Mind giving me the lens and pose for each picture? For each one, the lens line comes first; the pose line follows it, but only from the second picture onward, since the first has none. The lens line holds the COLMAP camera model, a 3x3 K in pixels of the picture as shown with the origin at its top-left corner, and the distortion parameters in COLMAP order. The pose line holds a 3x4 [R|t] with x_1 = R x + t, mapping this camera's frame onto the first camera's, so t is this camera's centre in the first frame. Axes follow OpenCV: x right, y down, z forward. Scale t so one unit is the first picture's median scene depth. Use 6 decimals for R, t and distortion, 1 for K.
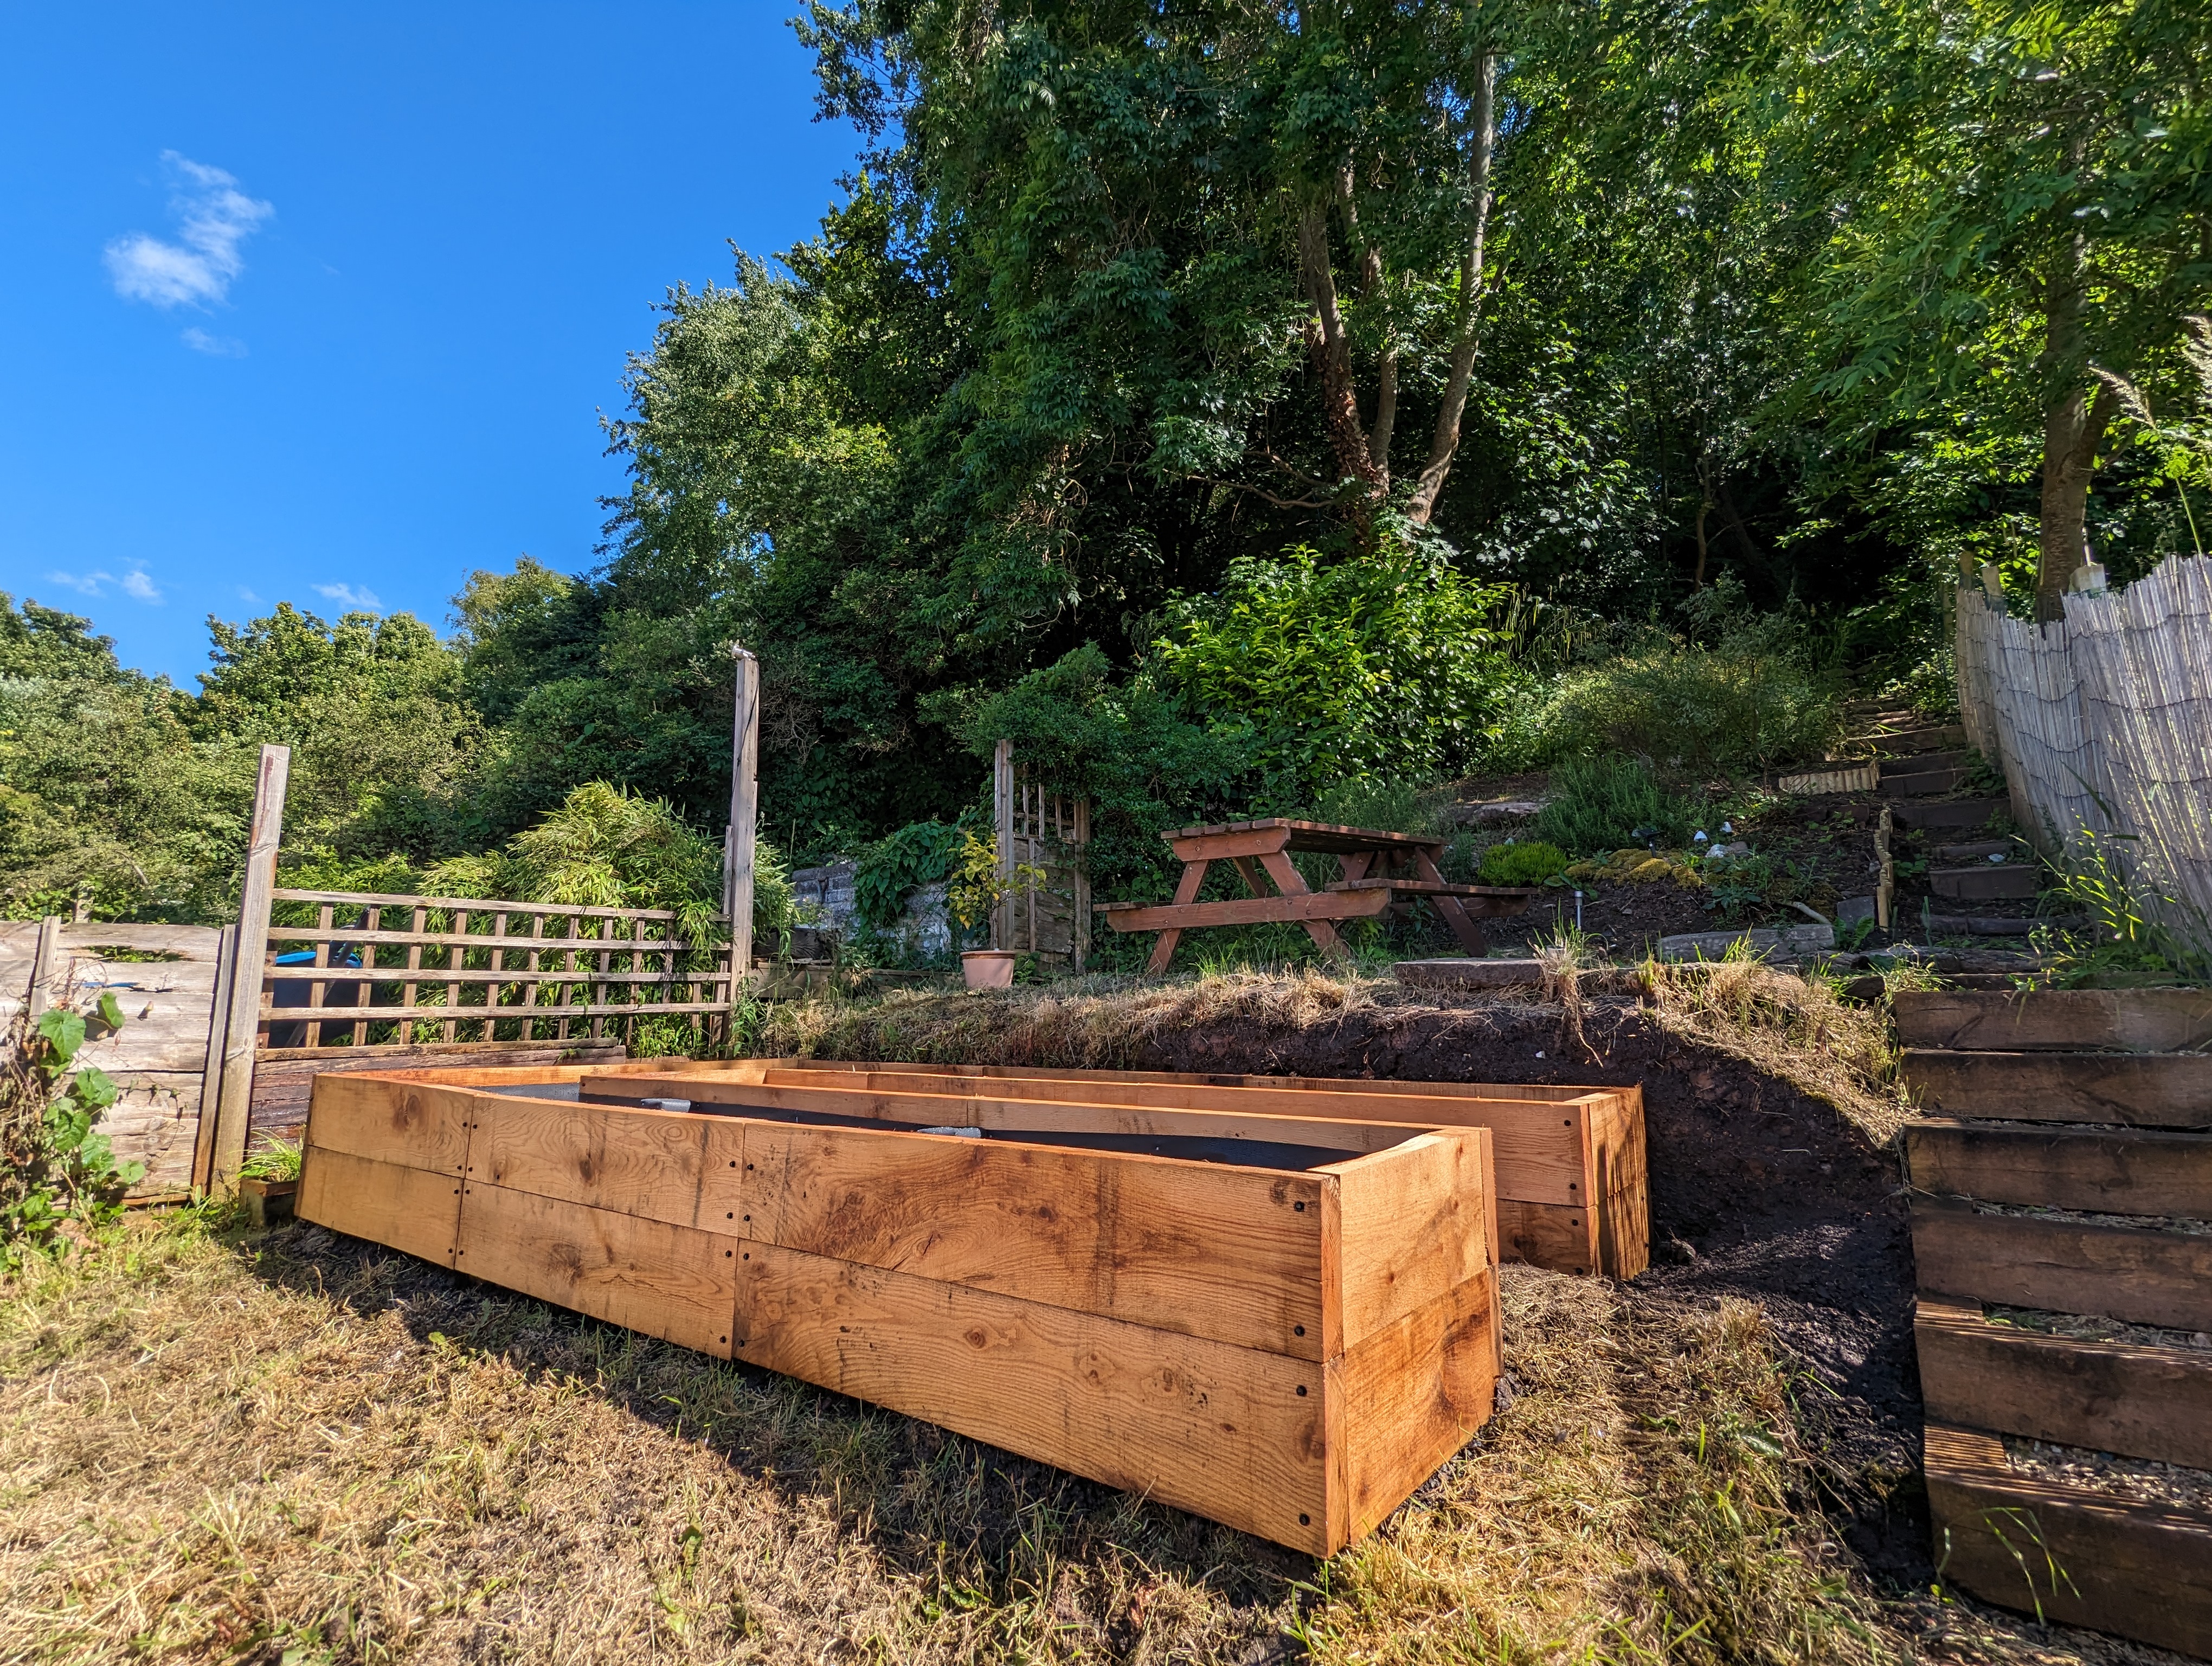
lens RADIAL K [[1034.2, 0, 1102.2], [0, 1034.2, 844.8], [0, 0, 1]] dist [-0.003816, 0.000588]
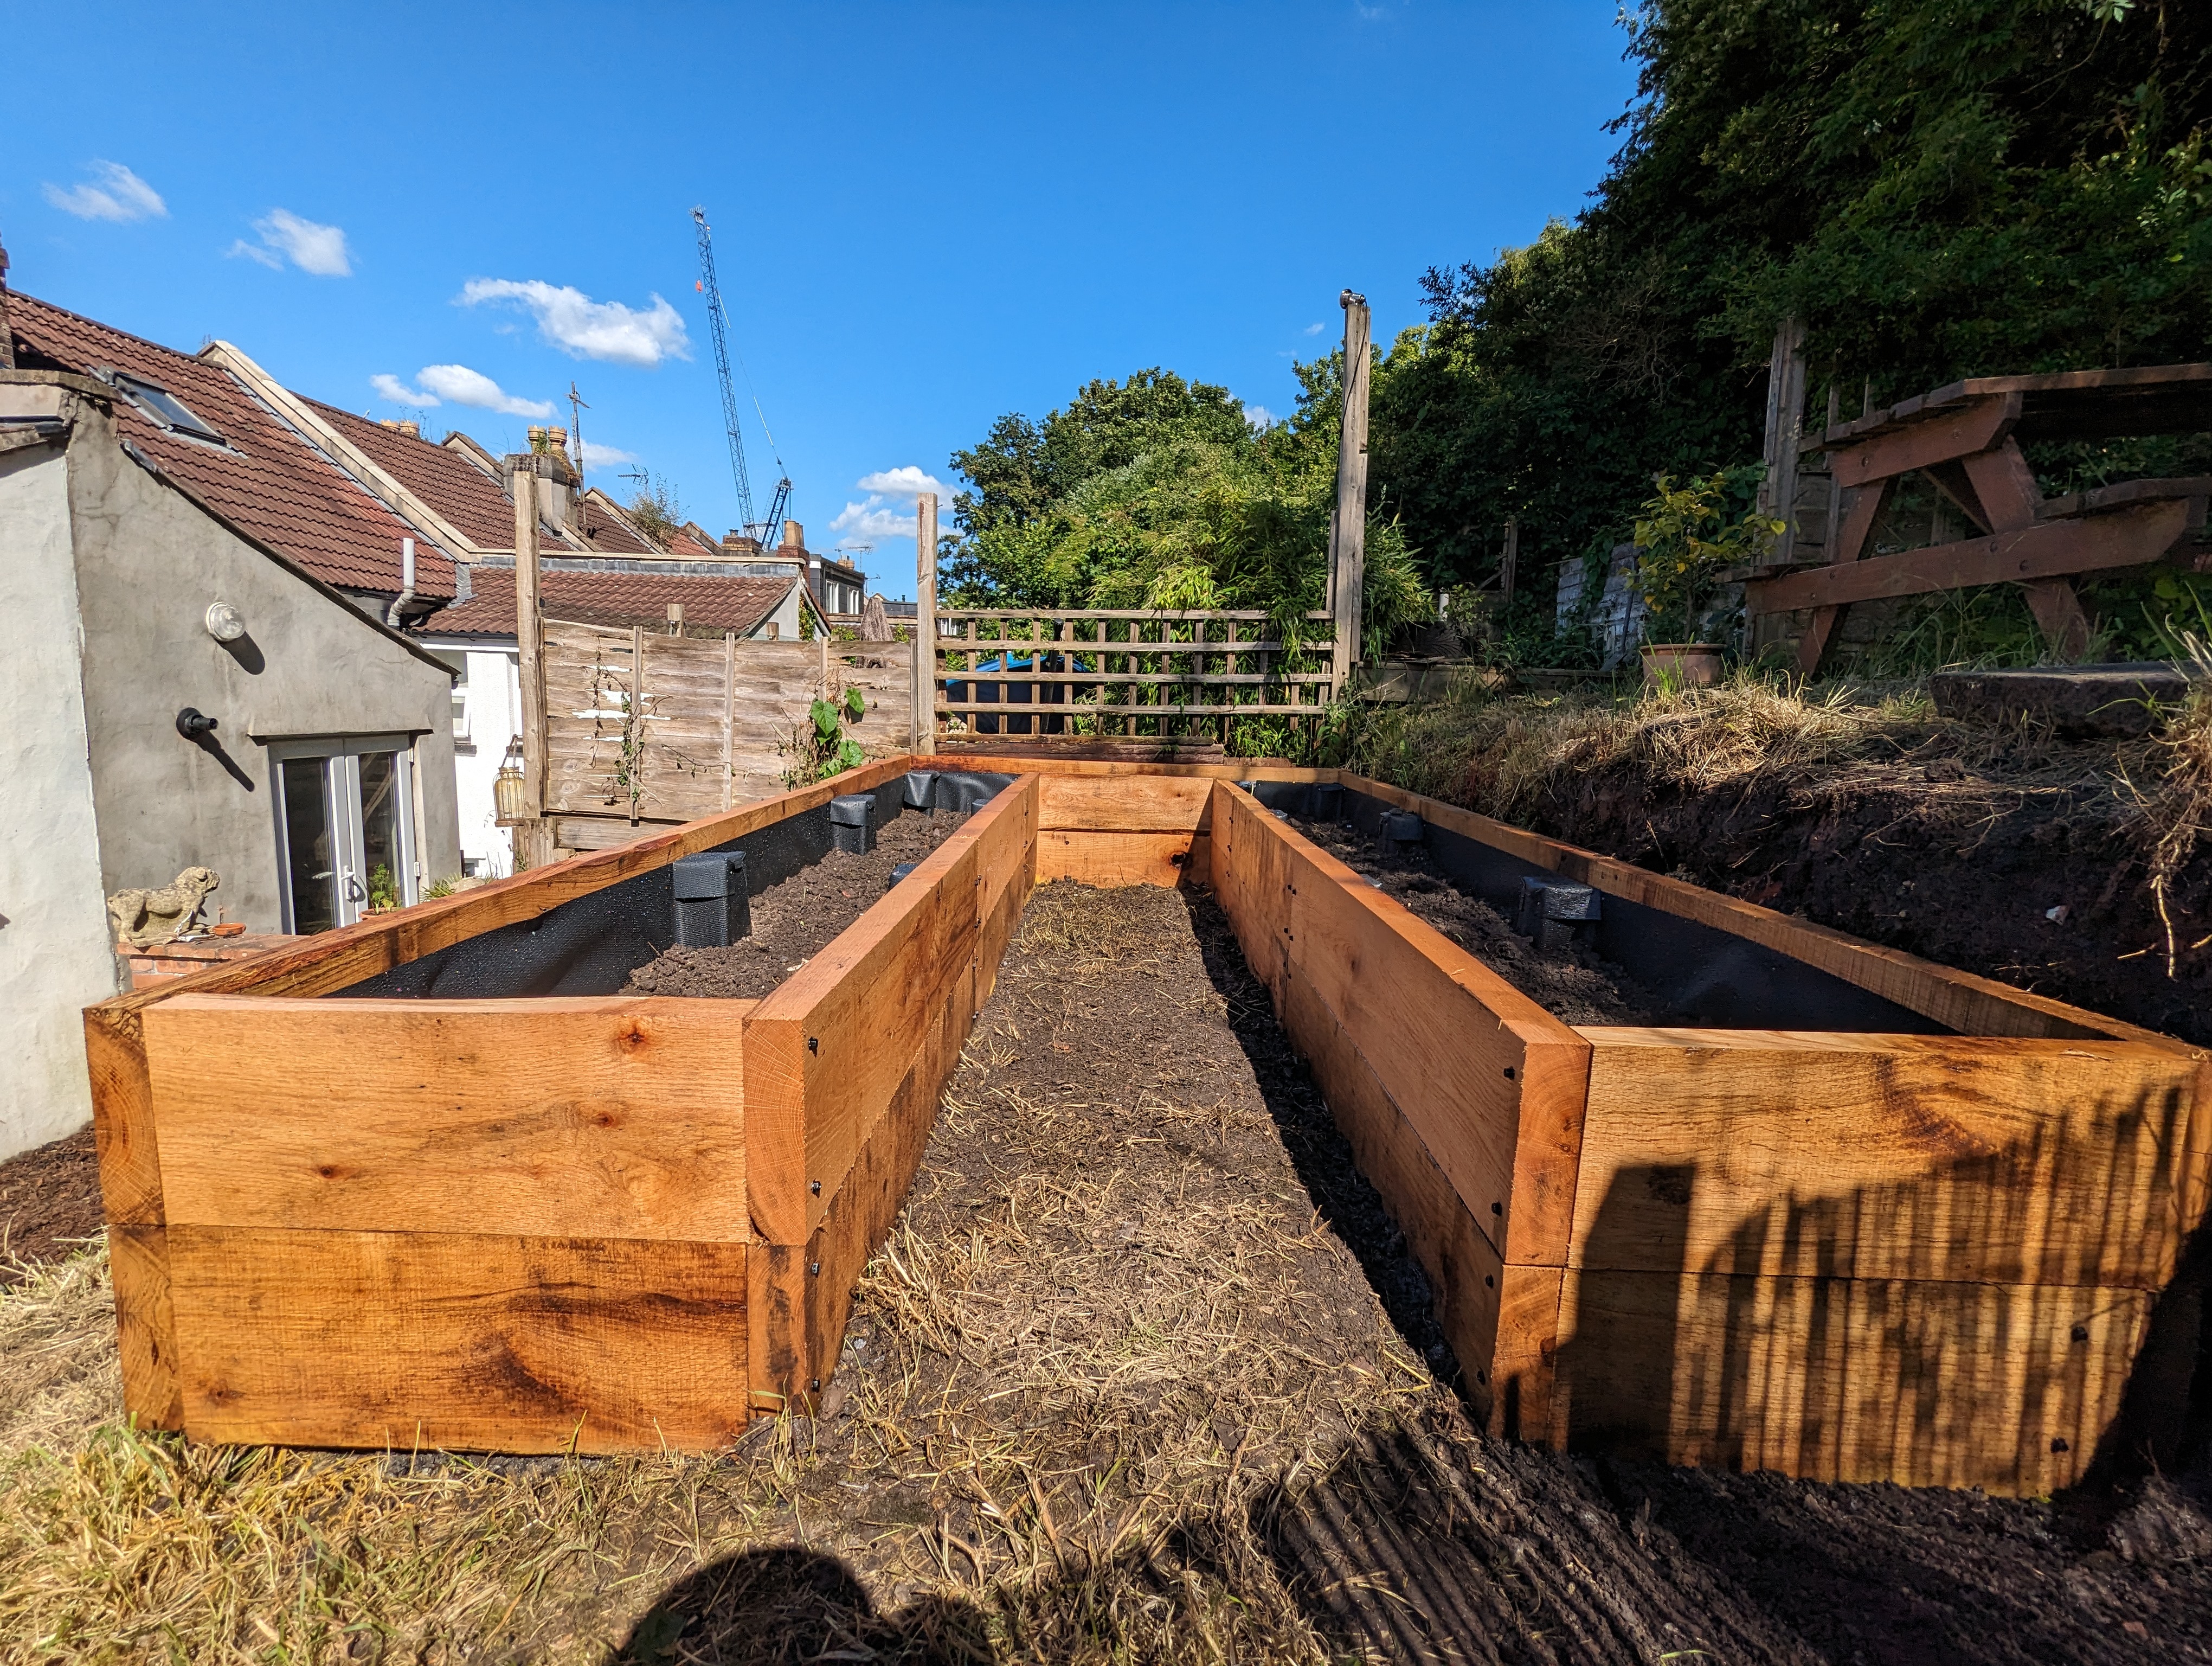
lens RADIAL K [[1042.2, 0, 1106.0], [0, 1042.2, 833.0], [0, 0, 1]] dist [-0.001525, -0.000273]
pose [[0.607423, 0.124731, -0.784525, 0.372870], [0.100865, 0.967492, 0.231916, 0.031614], [0.787949, -0.220002, 0.575096, 0.355235]]
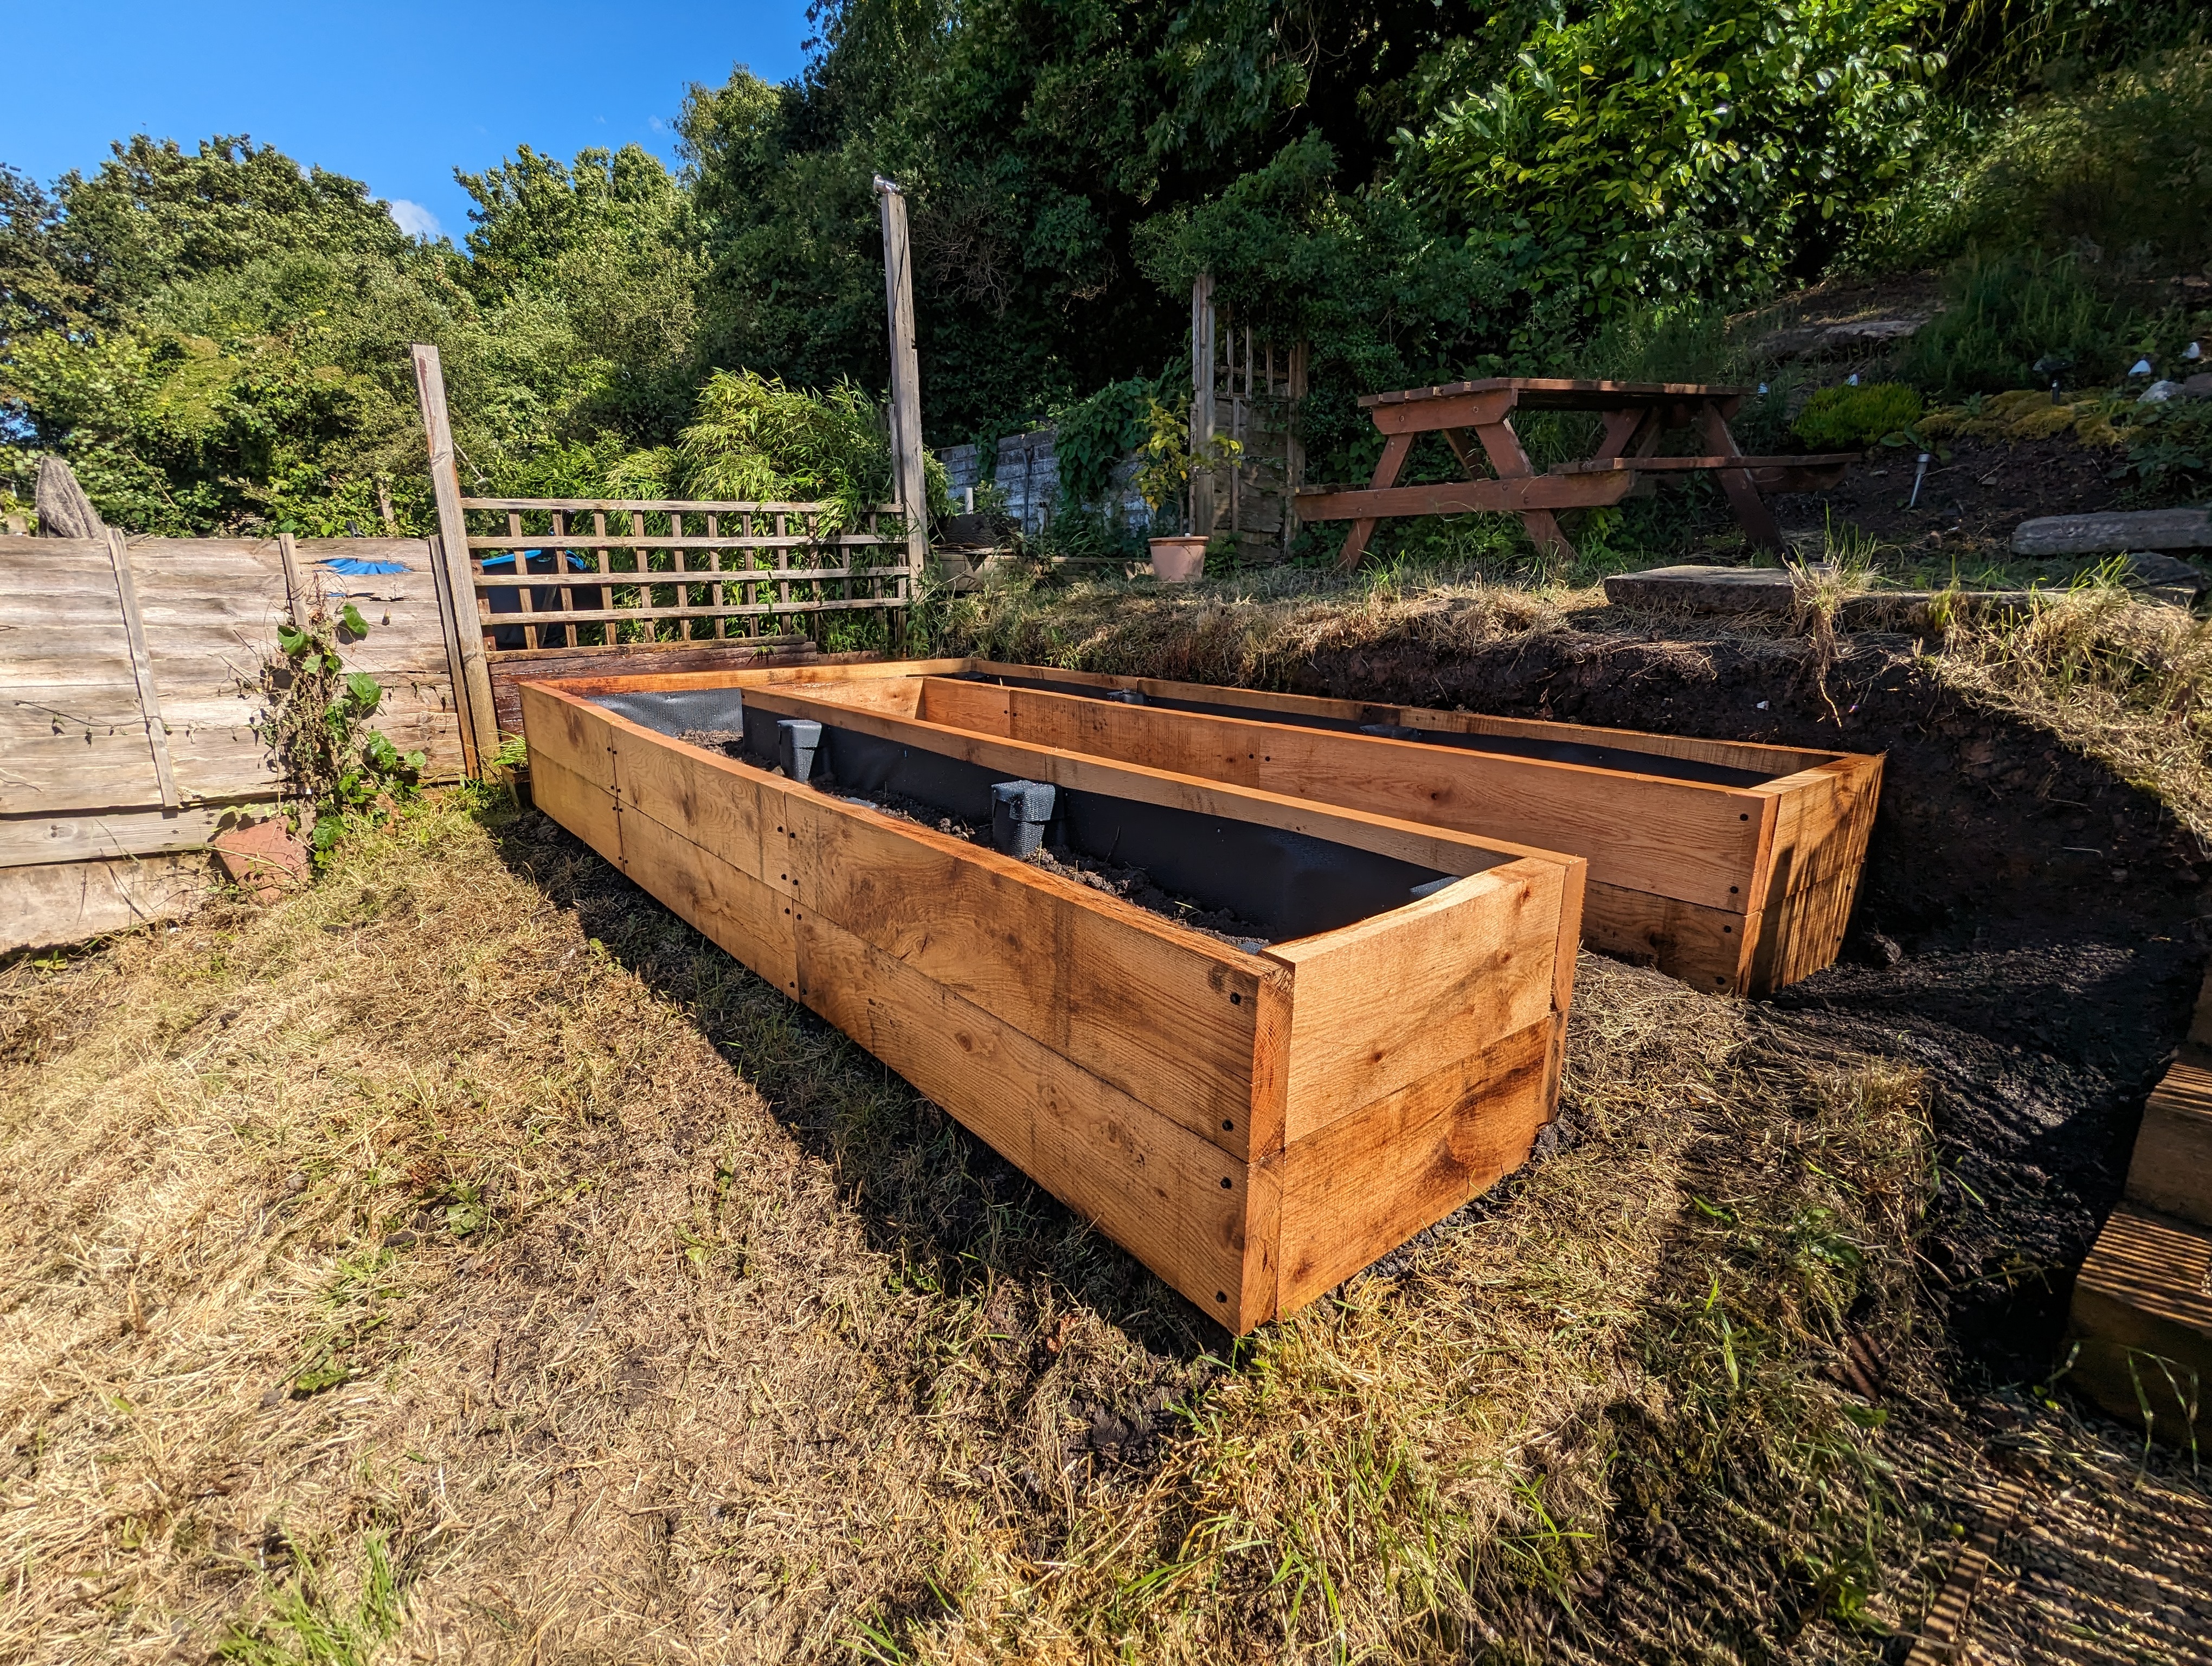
lens RADIAL K [[1037.6, 0, 1106.0], [0, 1037.6, 833.0], [0, 0, 1]] dist [-0.001471, -0.000621]
pose [[0.972293, 0.055673, -0.227040, 0.082583], [0.039116, 0.918787, 0.392811, -0.031962], [0.230470, -0.390808, 0.891152, 0.086592]]
